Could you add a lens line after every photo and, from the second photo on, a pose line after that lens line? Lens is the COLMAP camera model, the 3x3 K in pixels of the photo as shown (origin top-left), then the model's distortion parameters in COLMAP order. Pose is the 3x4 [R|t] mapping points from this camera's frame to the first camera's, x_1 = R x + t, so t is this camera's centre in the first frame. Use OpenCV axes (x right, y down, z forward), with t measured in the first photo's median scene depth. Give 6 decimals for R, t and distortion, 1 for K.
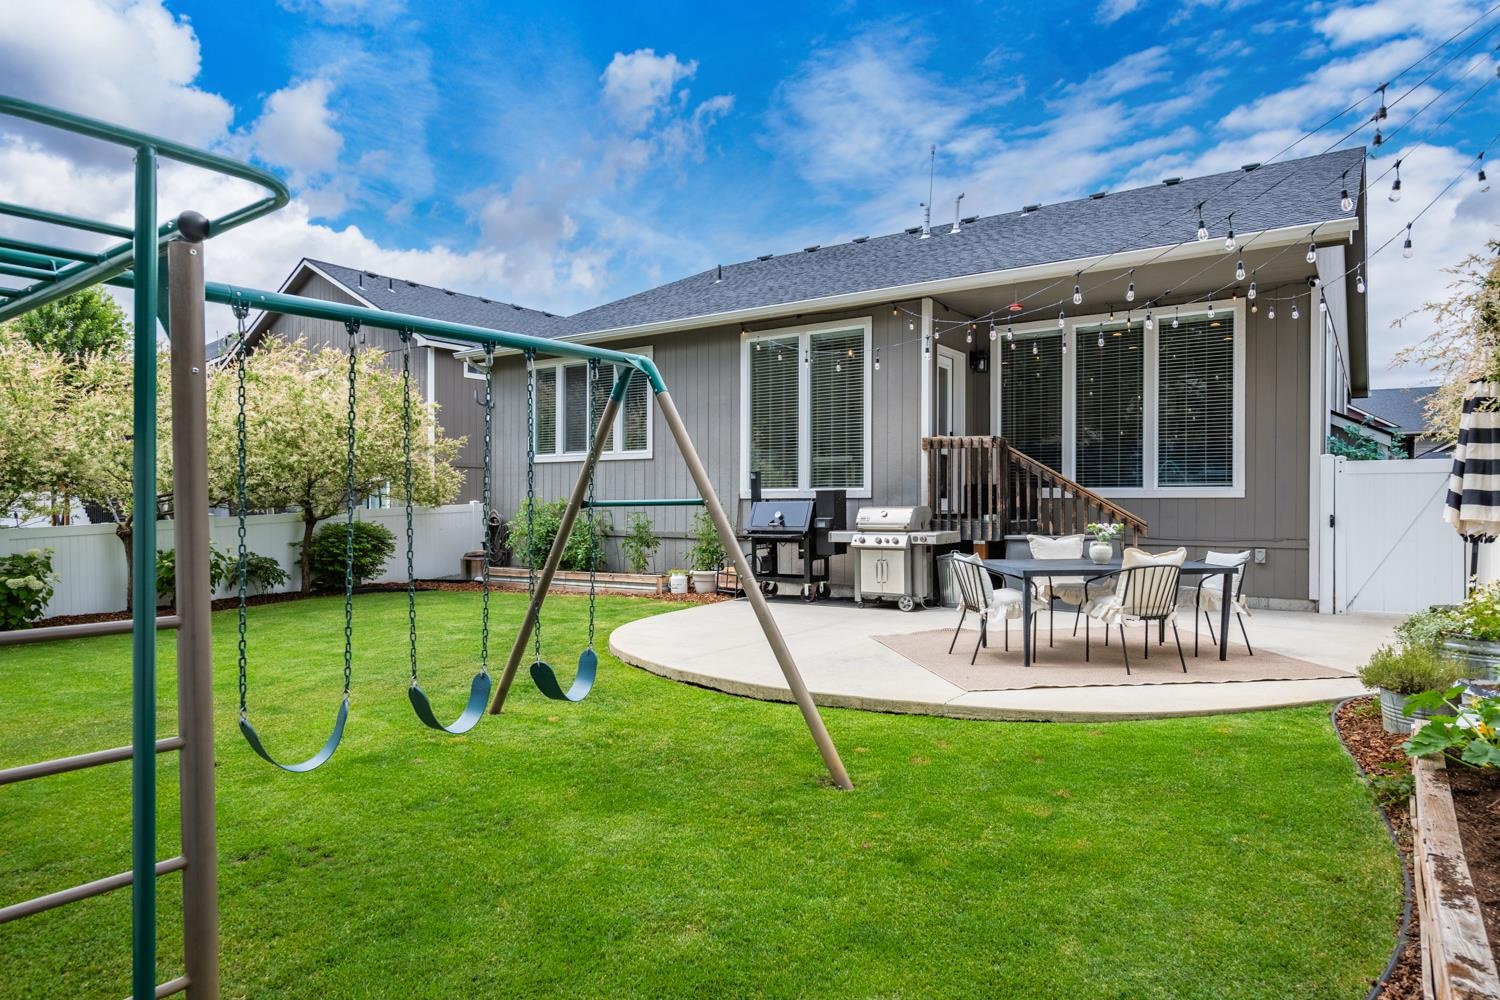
lens RADIAL K [[908.7, 0, 750.0], [0, 908.7, 500.0], [0, 0, 1]] dist [0.000559, -0.001044]
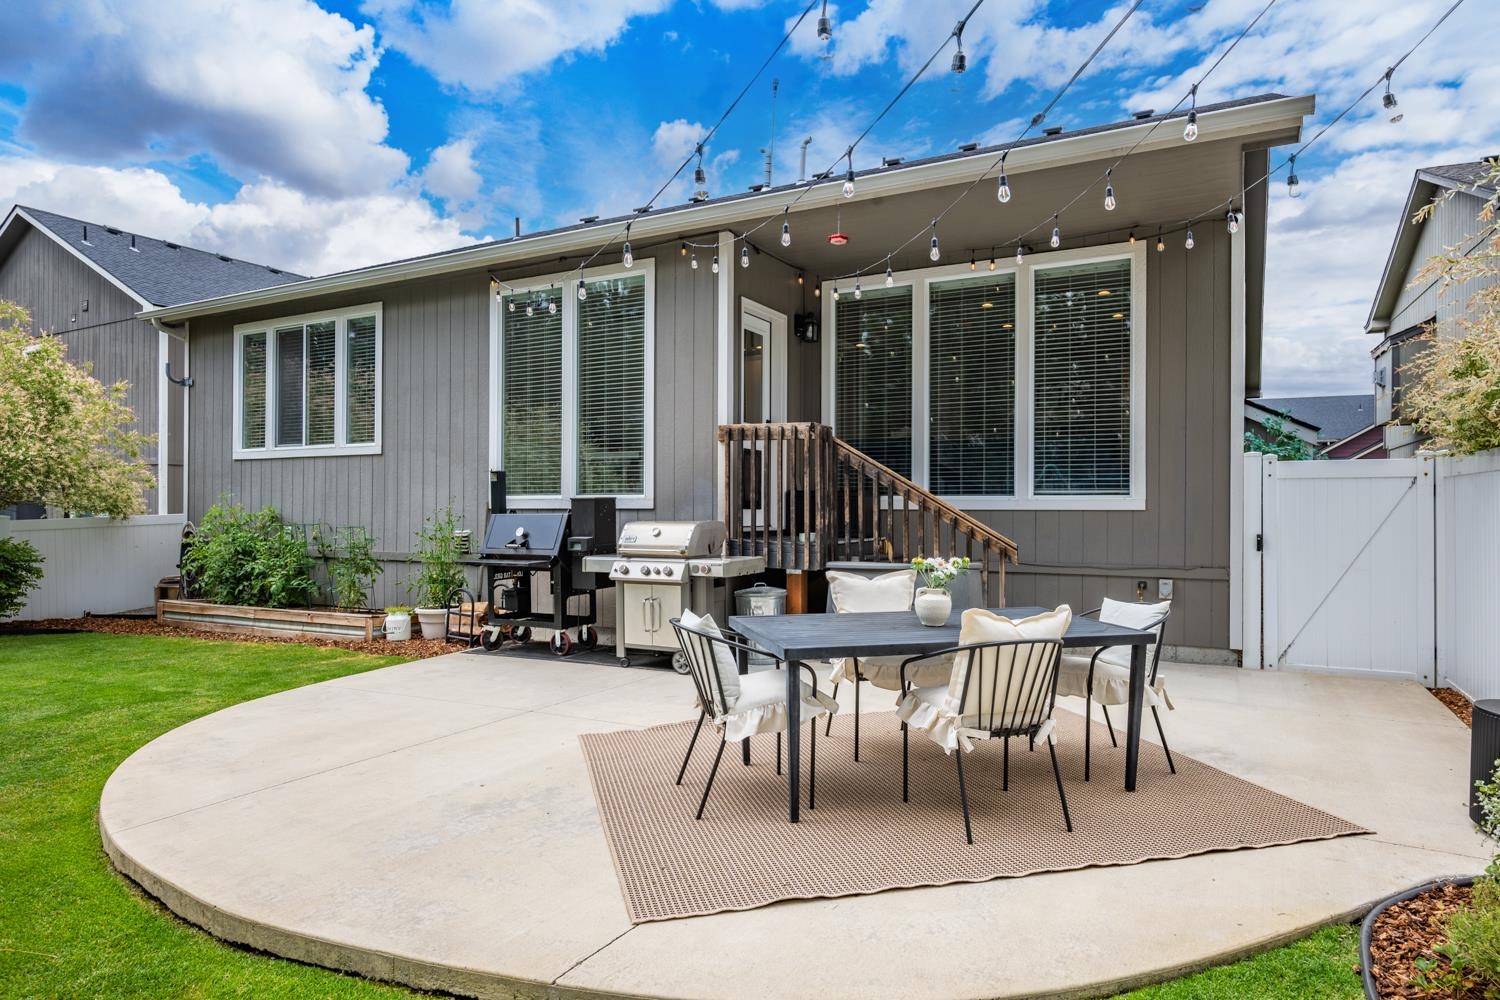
lens RADIAL K [[908.7, 0, 750.0], [0, 908.7, 500.0], [0, 0, 1]] dist [0.000559, -0.001044]
pose [[0.993955, 0.003673, 0.109729, 0.134512], [-0.002873, 0.999968, -0.007442, -0.004147], [-0.109753, 0.007082, 0.993934, 0.282330]]
